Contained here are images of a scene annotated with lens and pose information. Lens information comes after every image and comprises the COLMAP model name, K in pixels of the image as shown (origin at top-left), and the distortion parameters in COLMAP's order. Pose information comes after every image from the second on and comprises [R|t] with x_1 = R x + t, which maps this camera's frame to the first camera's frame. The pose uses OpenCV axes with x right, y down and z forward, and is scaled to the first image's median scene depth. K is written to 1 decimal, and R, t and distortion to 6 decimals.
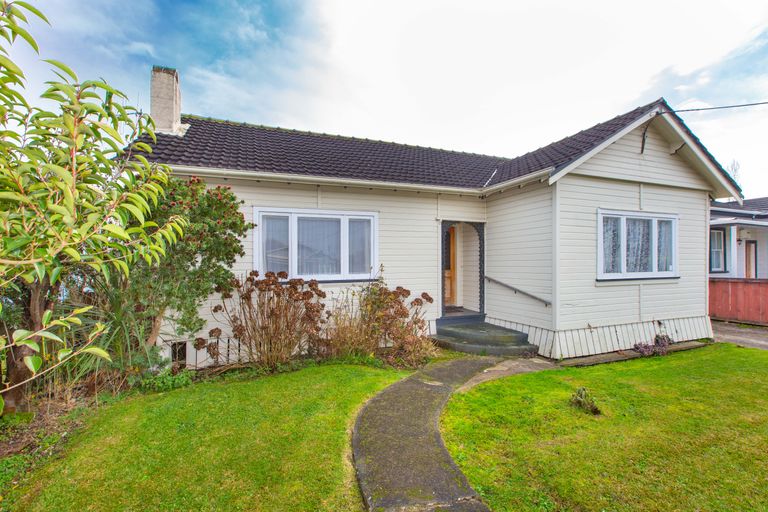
lens RADIAL K [[344.6, 0, 366.1], [0, 344.6, 260.8], [0, 0, 1]] dist [0.005605, -0.001780]
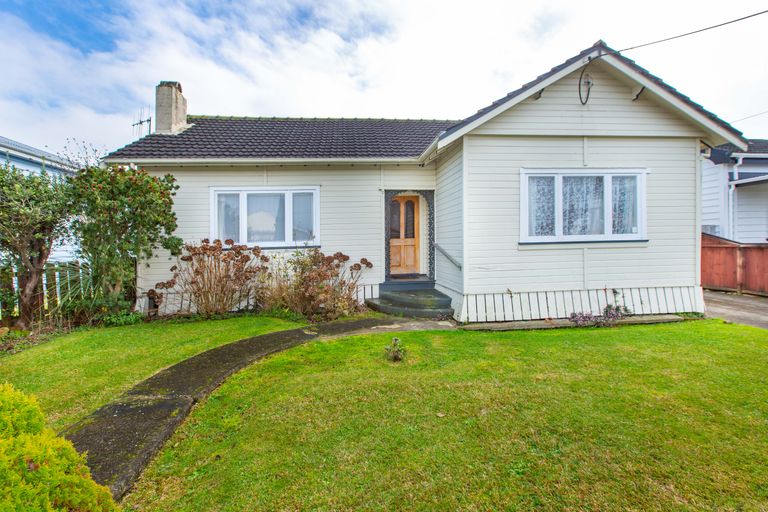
lens RADIAL K [[344.6, 0, 365.5], [0, 344.6, 242.3], [0, 0, 1]] dist [0.005605, -0.001780]
pose [[0.962375, -0.014129, -0.271356, 0.487179], [0.016782, 0.999831, 0.007461, 0.035827], [0.271205, -0.011734, 0.962450, -0.030754]]
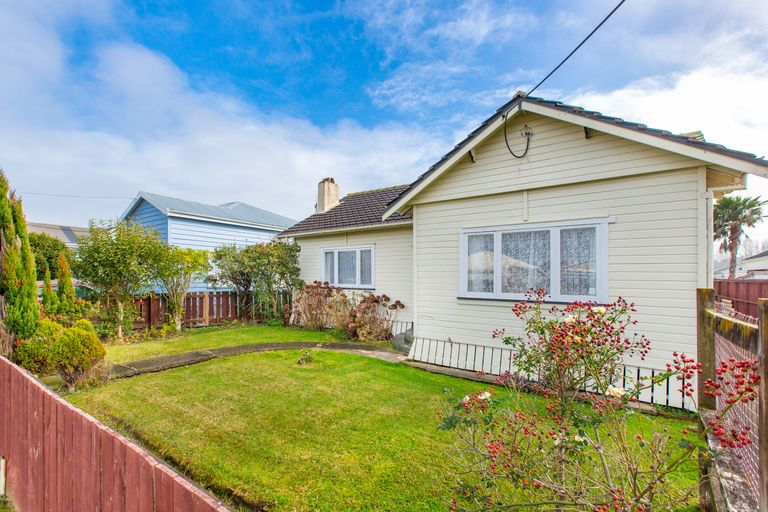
lens RADIAL K [[344.6, 0, 378.6], [0, 344.6, 279.4], [0, 0, 1]] dist [0.005605, -0.001780]
pose [[0.518379, 0.019112, -0.854937, 1.343177], [-0.012776, 0.999812, 0.014604, -0.010674], [0.855056, 0.003353, 0.518525, 0.242643]]
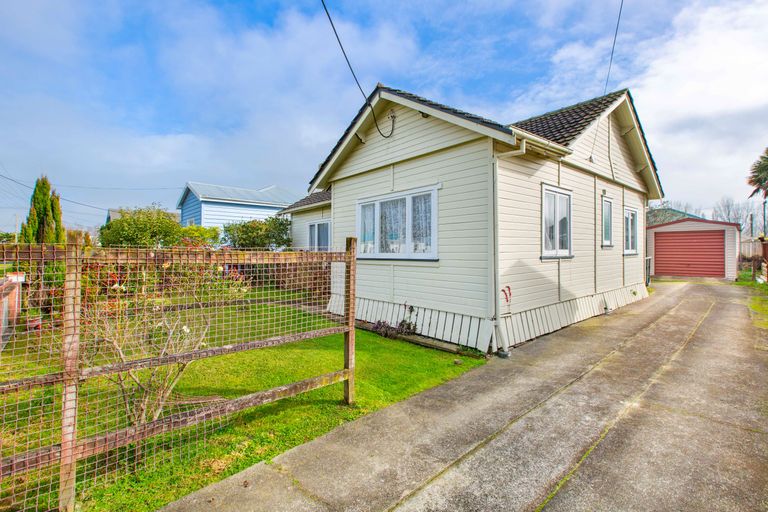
lens RADIAL K [[344.6, 0, 374.4], [0, 344.6, 255.7], [0, 0, 1]] dist [0.005605, -0.001780]
pose [[0.314639, 0.017755, -0.949045, 1.733175], [0.007725, 0.999744, 0.021264, 0.018410], [0.949180, -0.014022, 0.314422, 0.634447]]
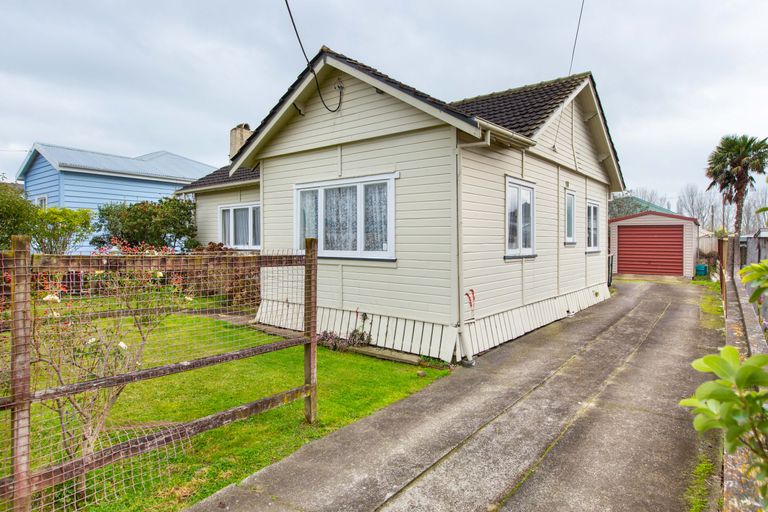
lens RADIAL K [[447.9, 0, 379.9], [0, 447.9, 243.2], [0, 0, 1]] dist [-0.002032, 0.002994]
pose [[0.486761, 0.013550, -0.873430, 1.801741], [-0.004361, 0.999905, 0.013082, 0.000283], [0.873524, -0.002559, 0.486774, 0.552853]]
